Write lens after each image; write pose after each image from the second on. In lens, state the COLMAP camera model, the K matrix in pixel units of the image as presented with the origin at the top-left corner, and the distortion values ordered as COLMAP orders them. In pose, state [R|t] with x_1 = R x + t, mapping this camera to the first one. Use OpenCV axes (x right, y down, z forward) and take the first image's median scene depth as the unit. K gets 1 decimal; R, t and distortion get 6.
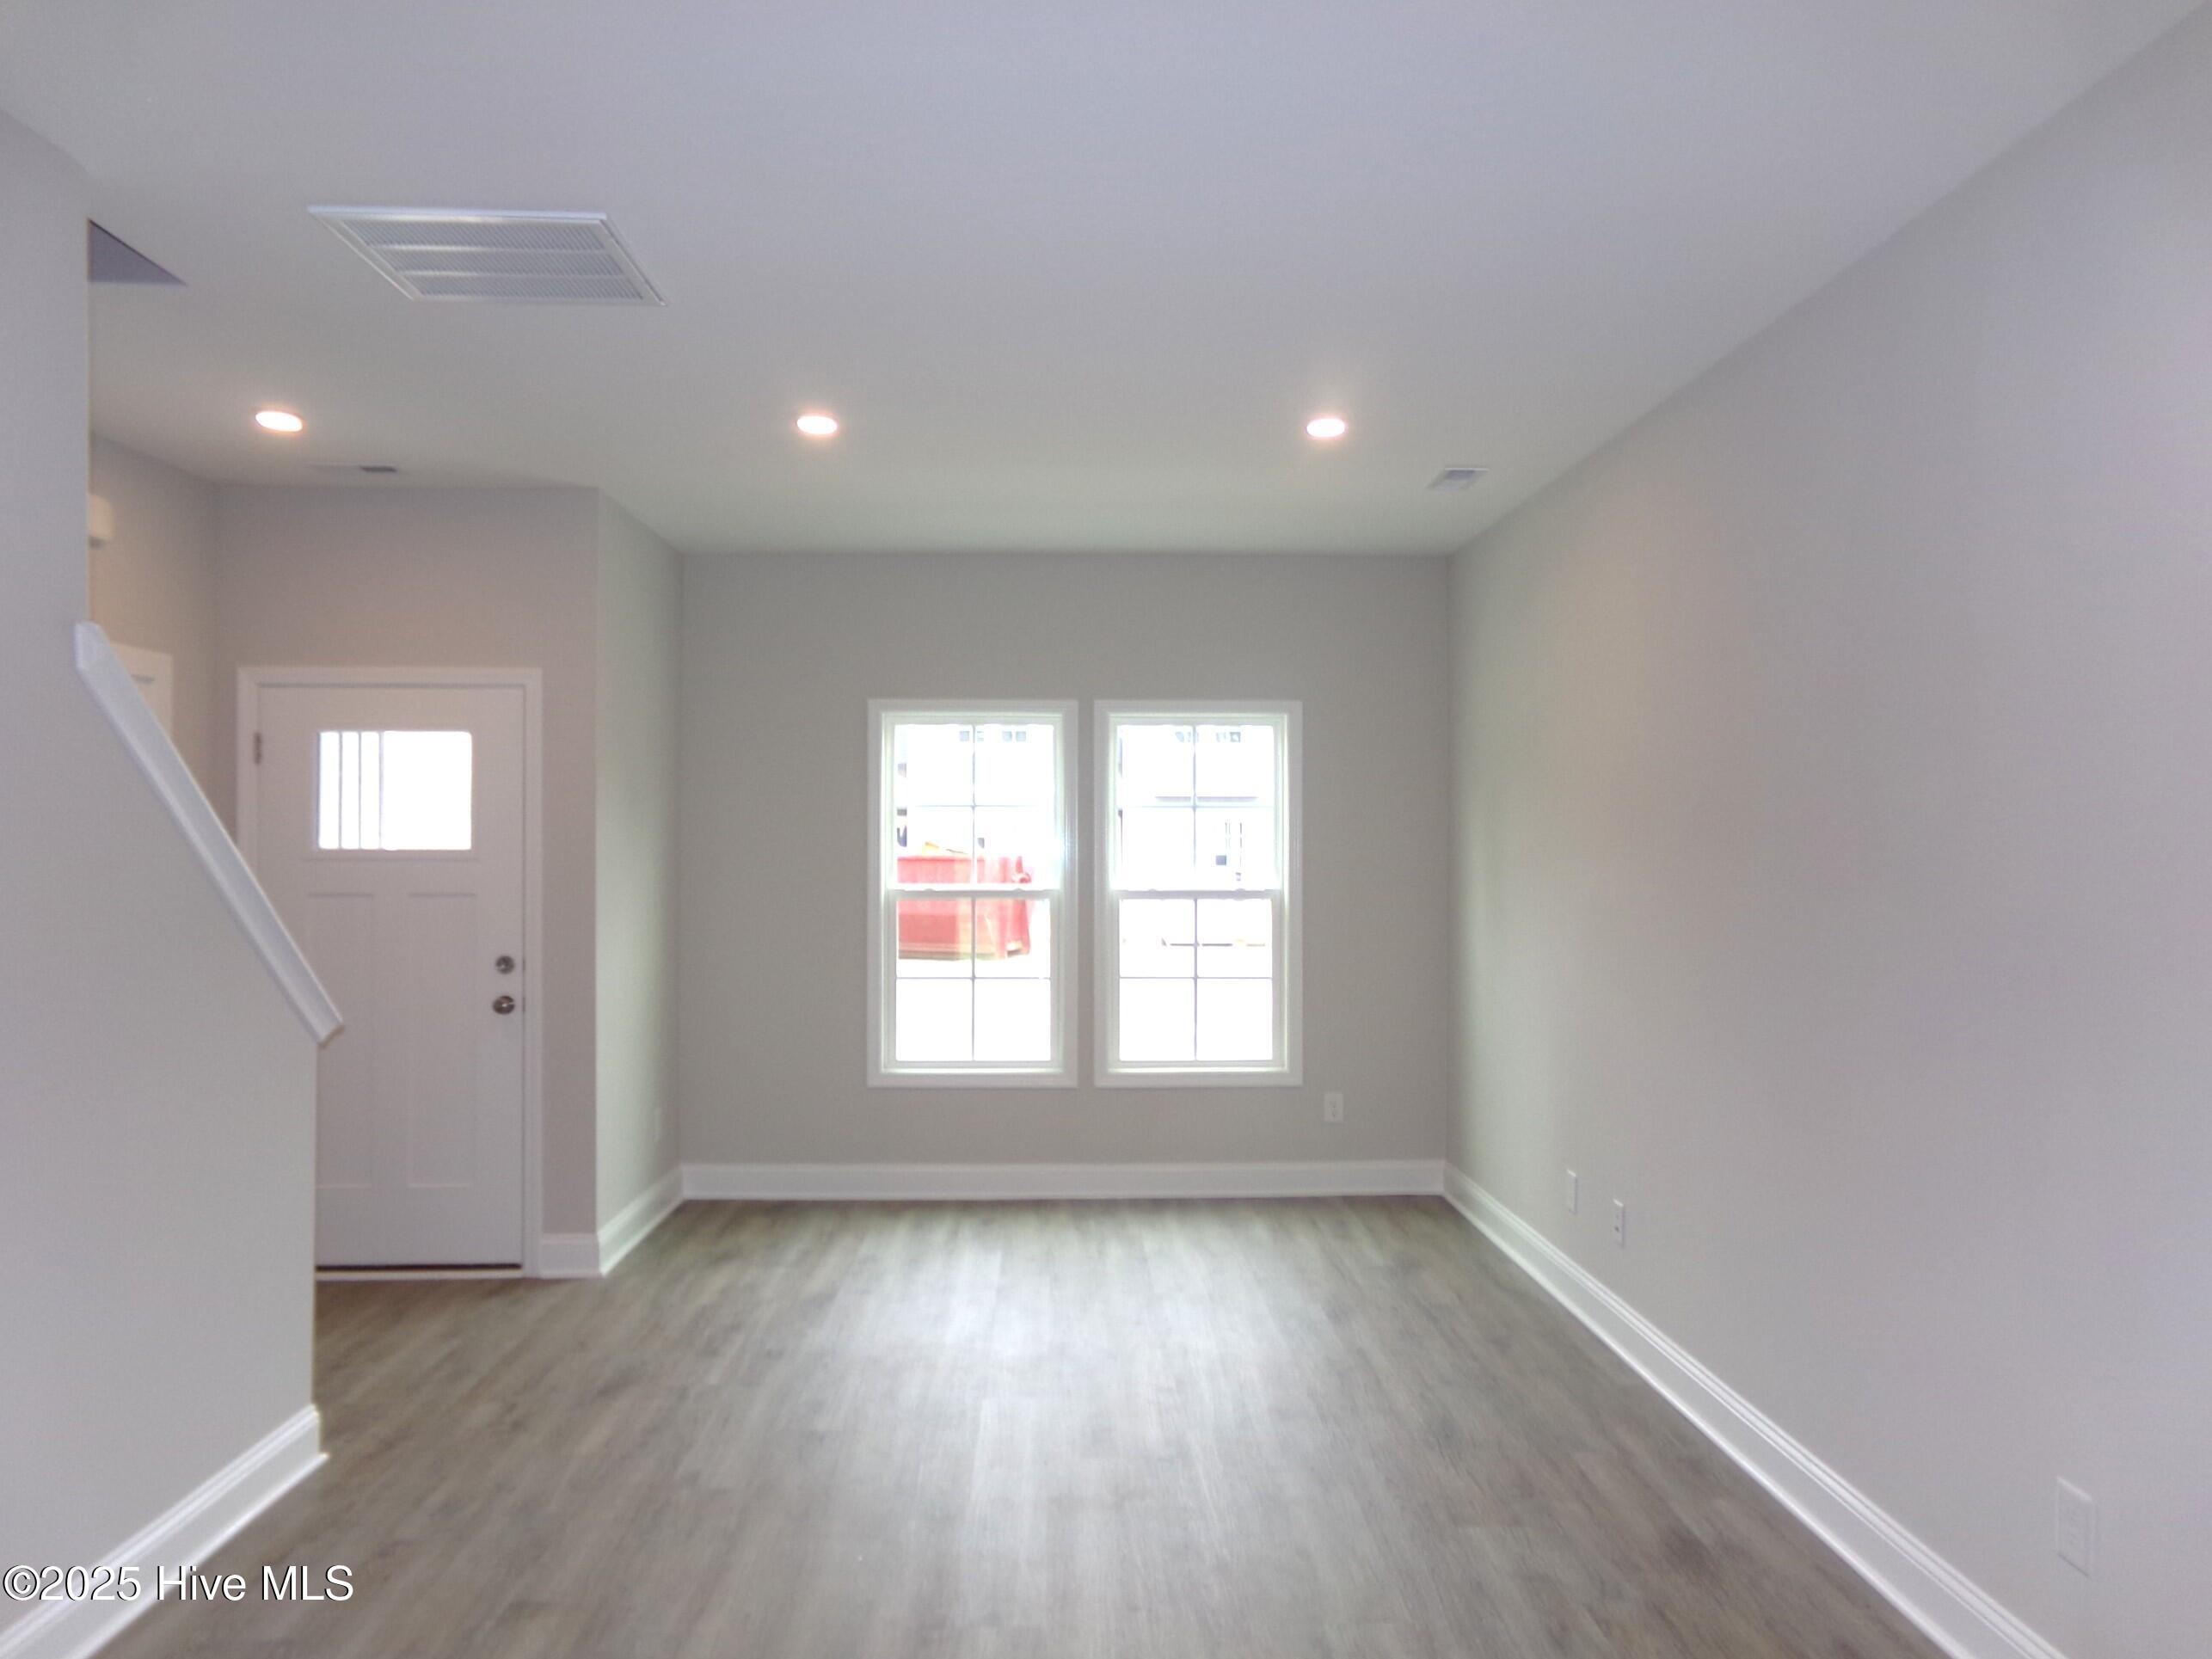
lens RADIAL K [[1571.6, 0, 1106.0], [0, 1571.6, 829.5], [0, 0, 1]] dist [0.000291, 0.002948]
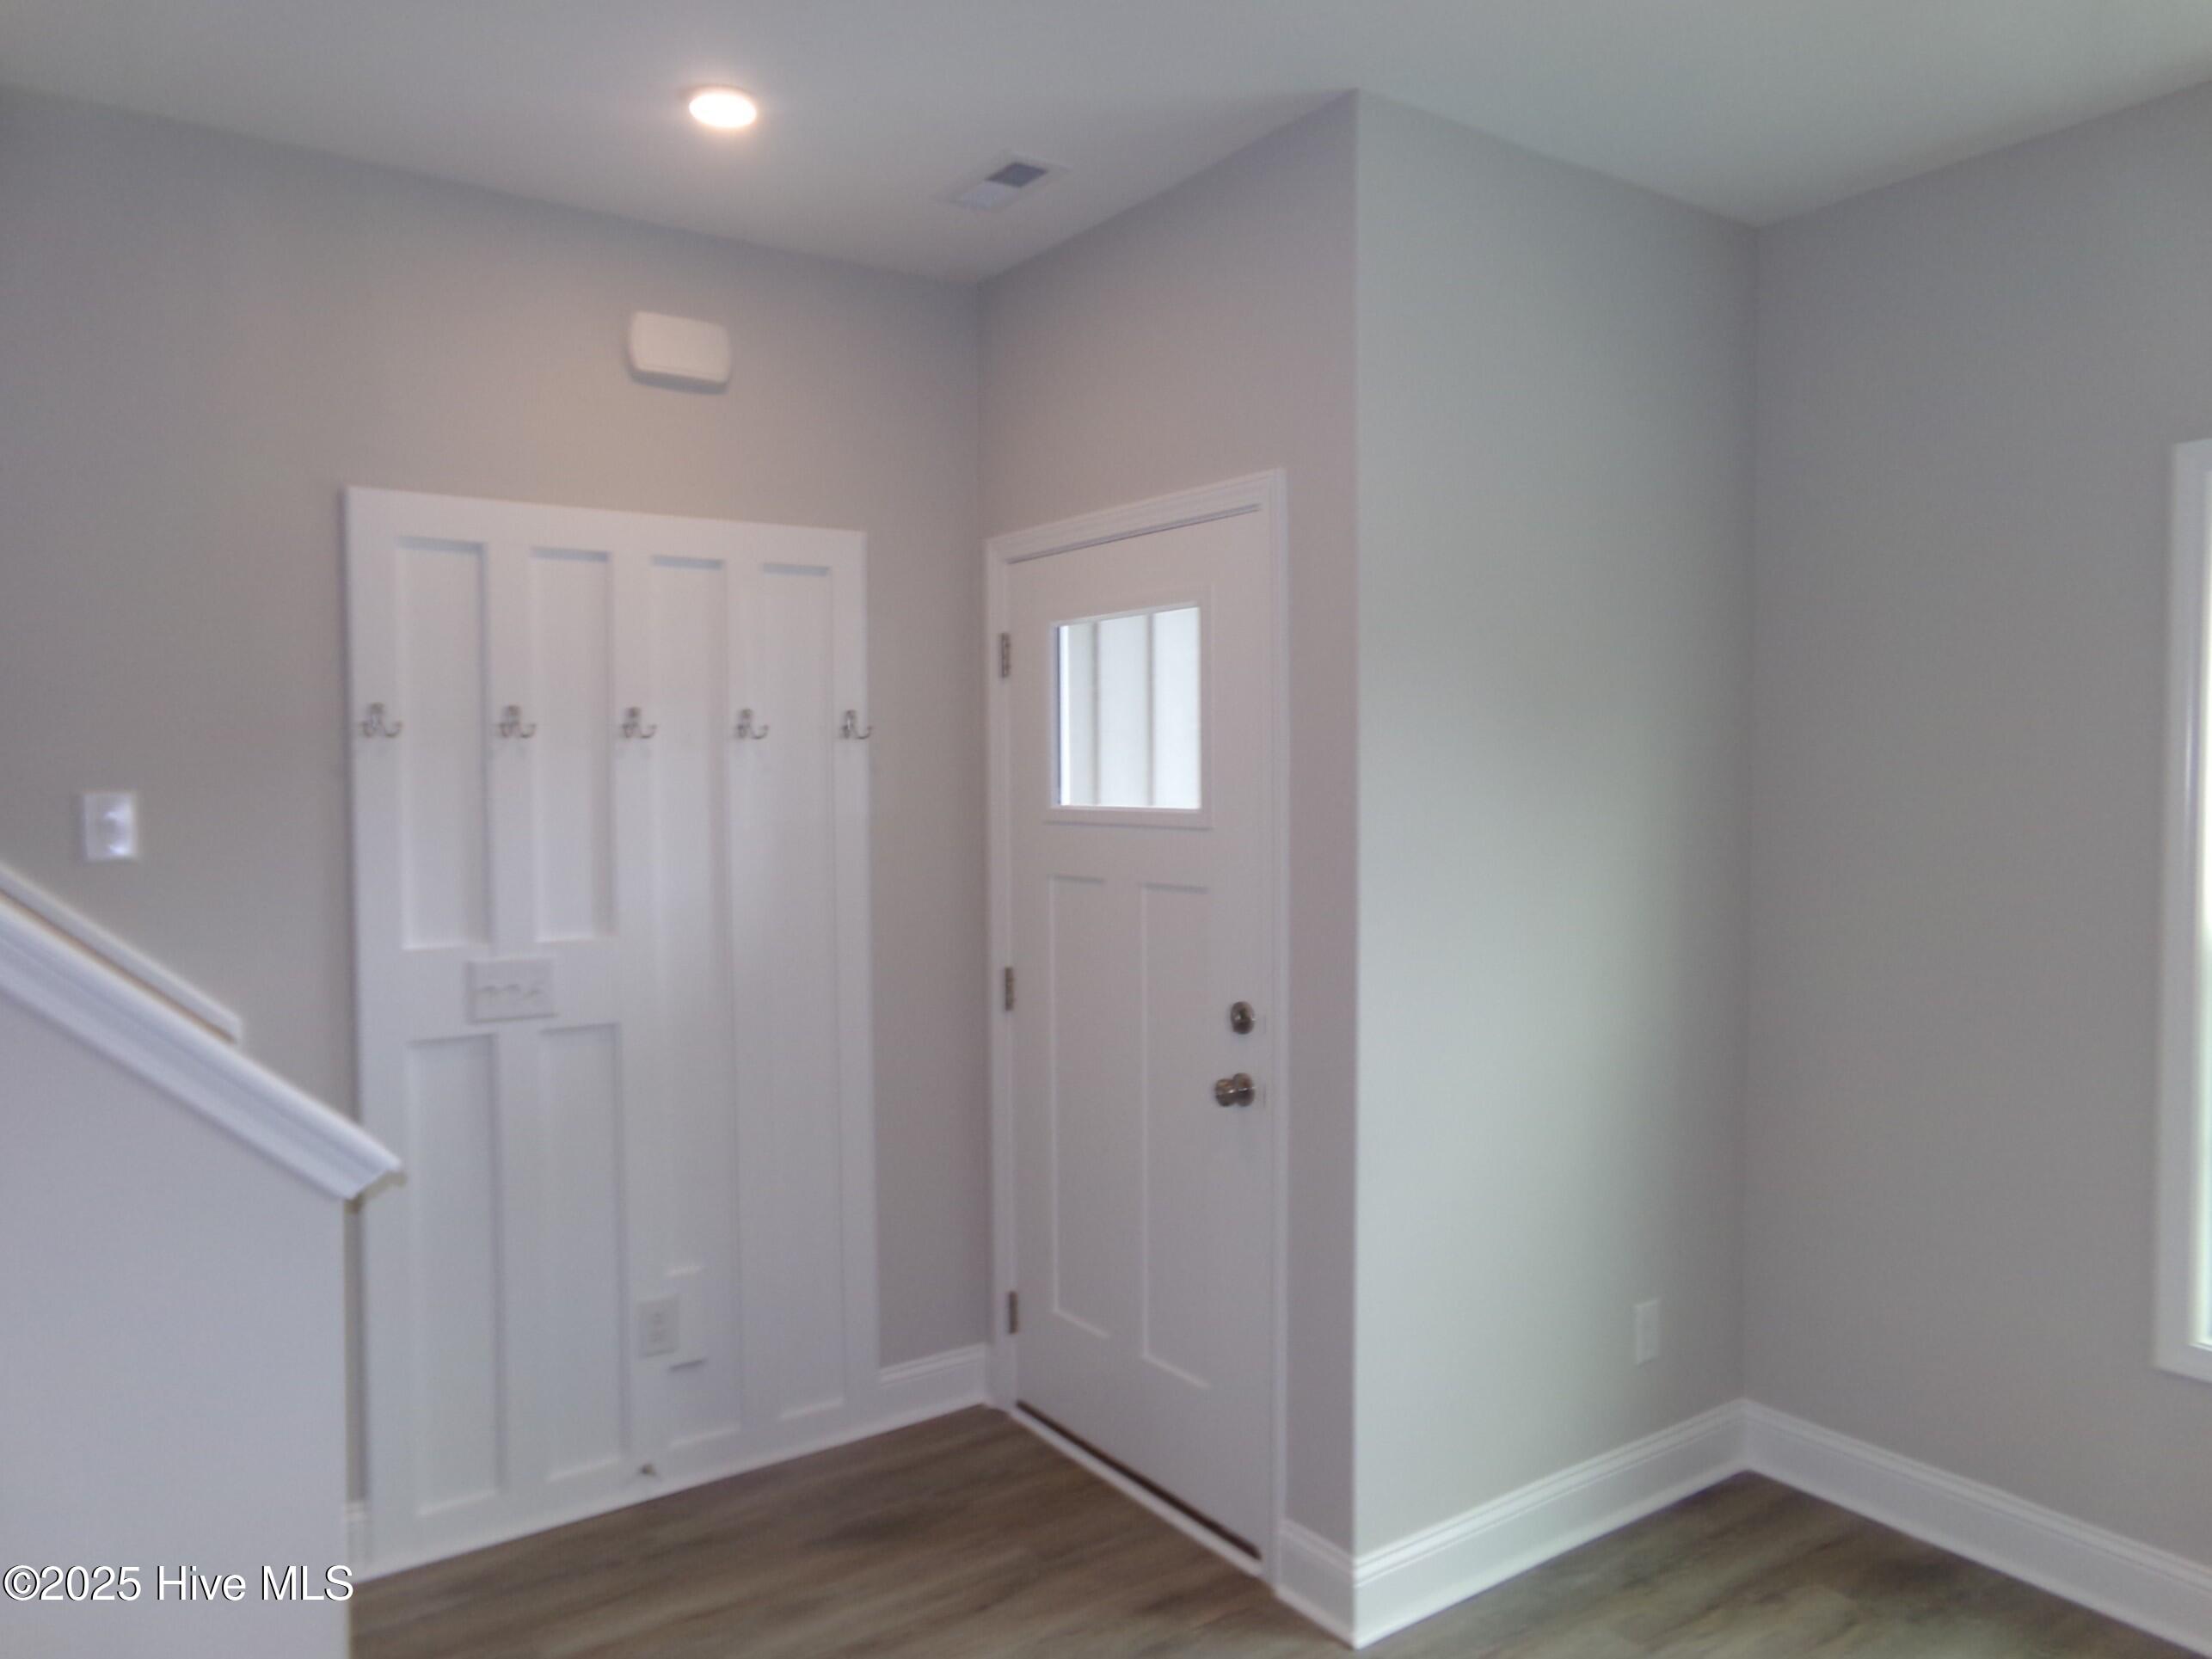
lens RADIAL K [[1571.6, 0, 1106.0], [0, 1571.6, 829.5], [0, 0, 1]] dist [0.000291, 0.002948]
pose [[0.560263, 0.034207, -0.827608, 0.052601], [0.009132, 0.998831, 0.047466, -0.008883], [0.828265, -0.034151, 0.559296, 0.649736]]
